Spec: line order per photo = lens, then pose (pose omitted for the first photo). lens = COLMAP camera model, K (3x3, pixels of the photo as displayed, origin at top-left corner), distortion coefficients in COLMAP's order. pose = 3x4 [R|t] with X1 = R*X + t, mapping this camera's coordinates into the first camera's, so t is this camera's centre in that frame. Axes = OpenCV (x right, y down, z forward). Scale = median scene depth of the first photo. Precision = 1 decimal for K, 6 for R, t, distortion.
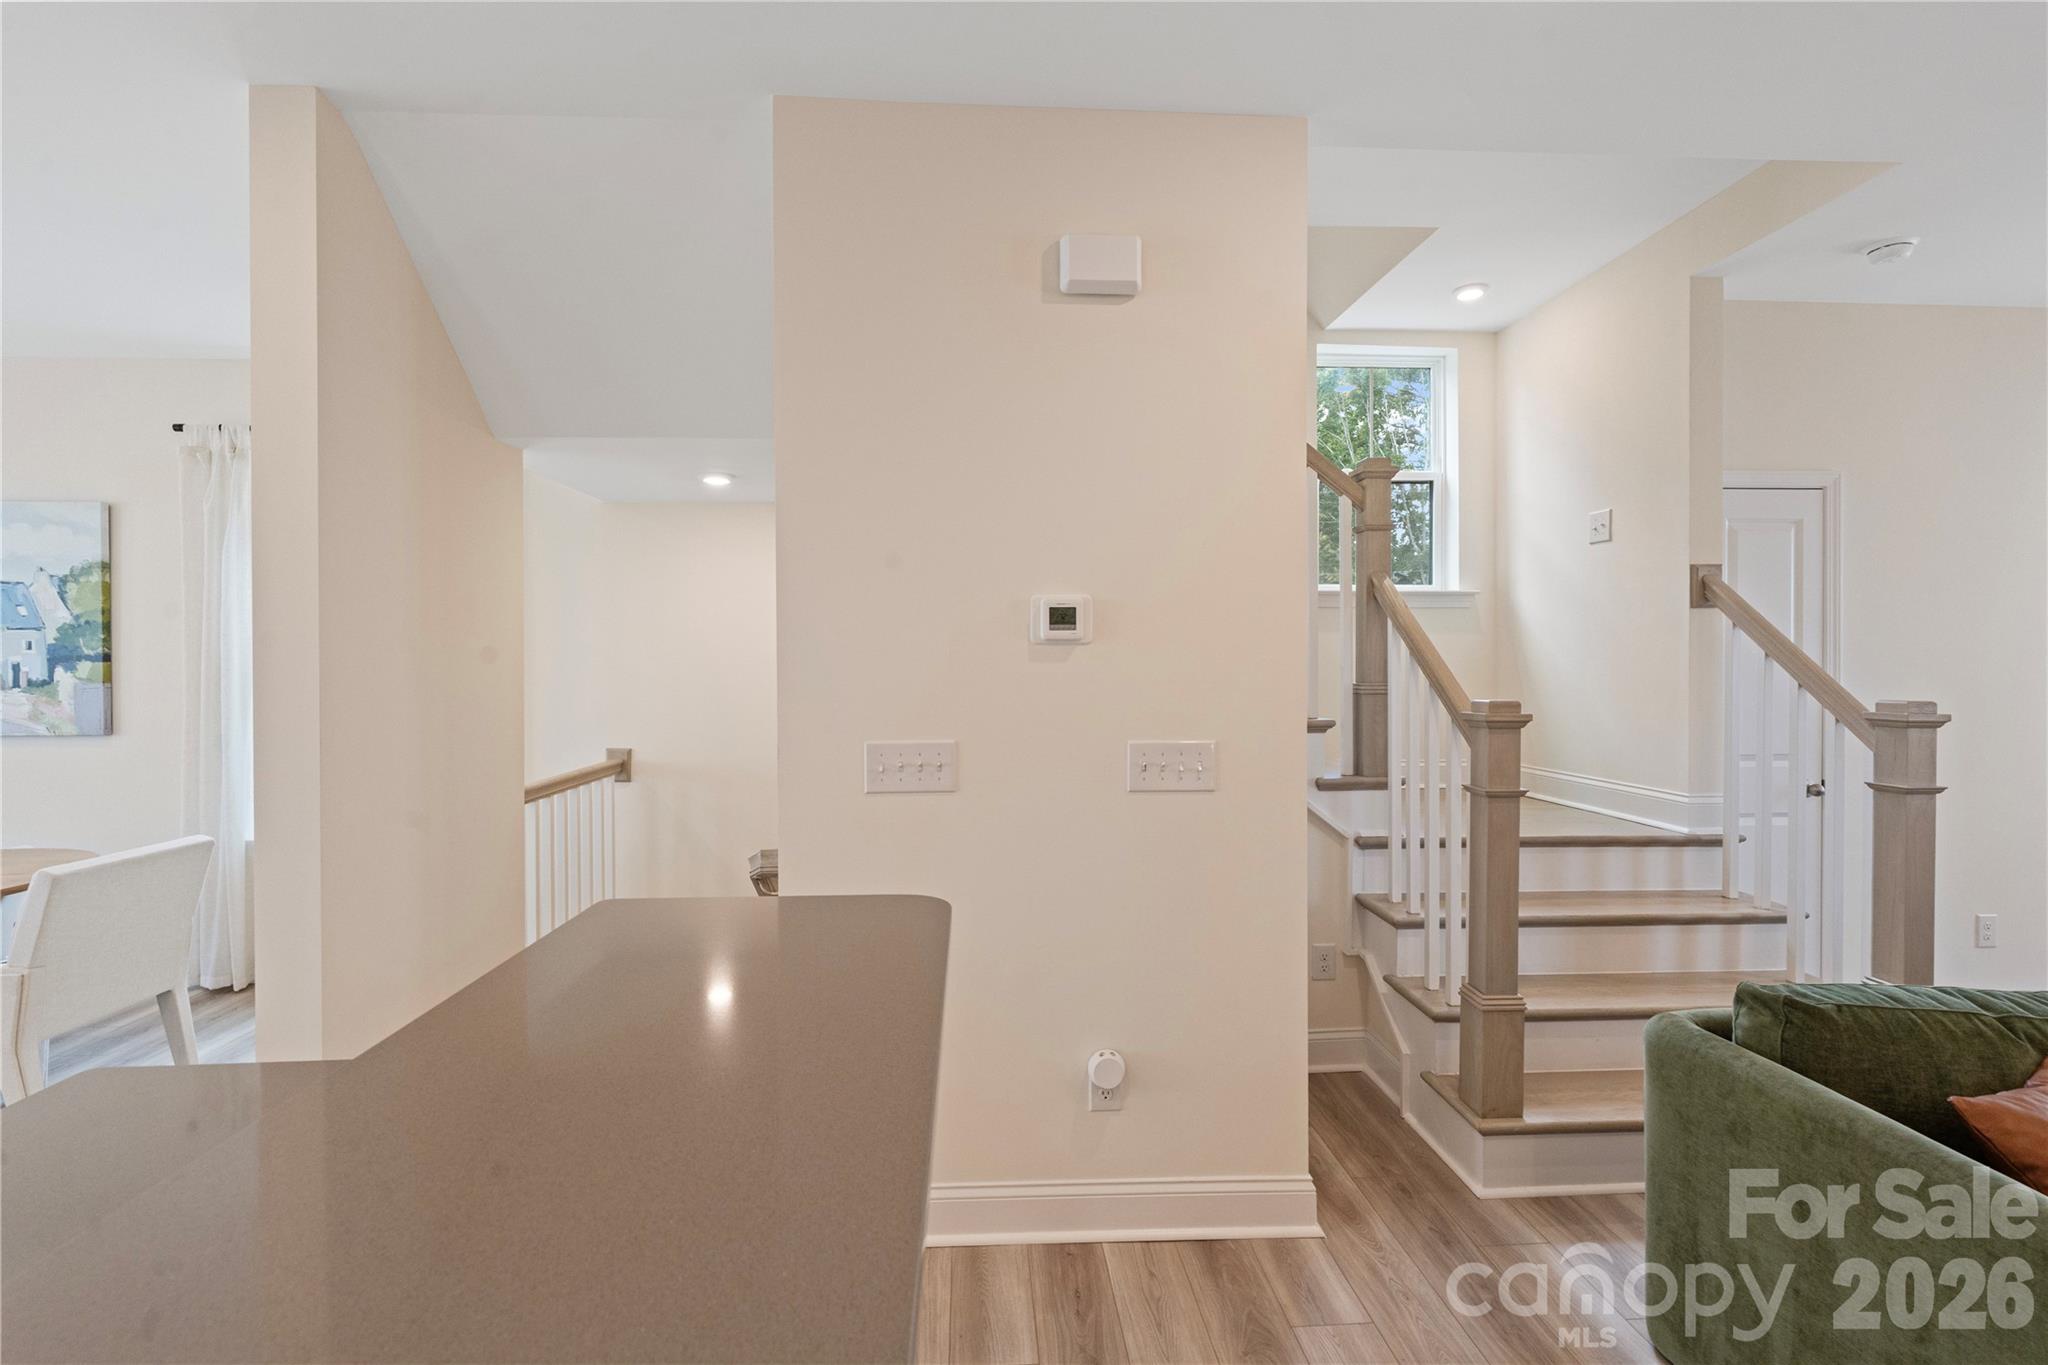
lens RADIAL K [[926.6, 0, 1021.7], [0, 926.6, 669.0], [0, 0, 1]] dist [-0.005501, 0.002360]
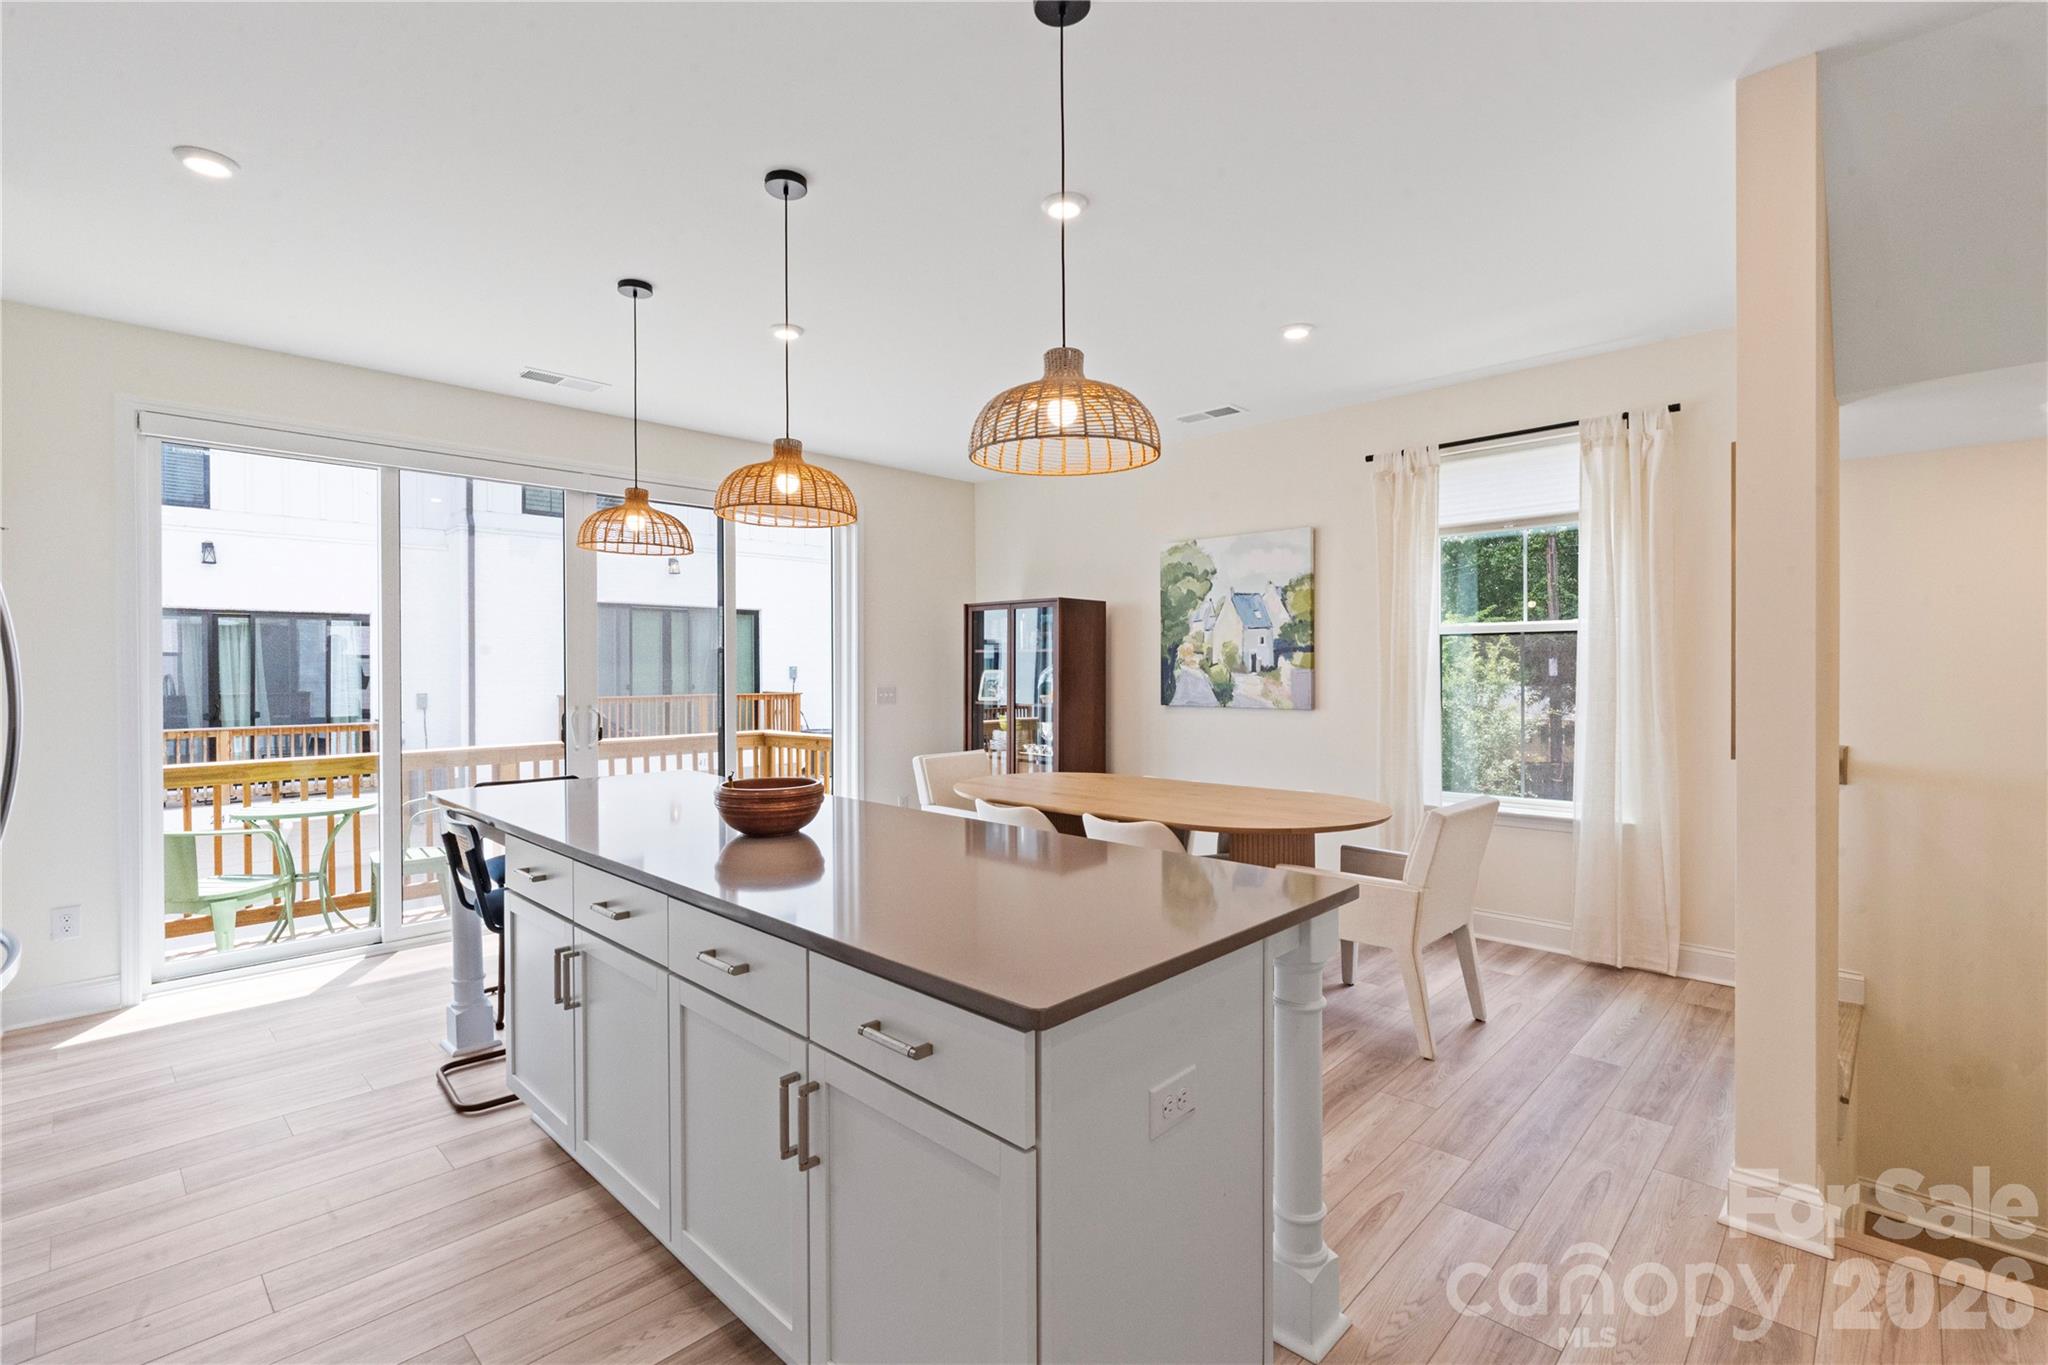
lens RADIAL K [[926.6, 0, 1021.8], [0, 926.6, 673.2], [0, 0, 1]] dist [-0.005501, 0.002360]
pose [[0.673487, 0.005624, -0.739178, -0.318575], [-0.002583, 0.999983, 0.005256, 0.015811], [0.739195, -0.001631, 0.673490, -0.157468]]
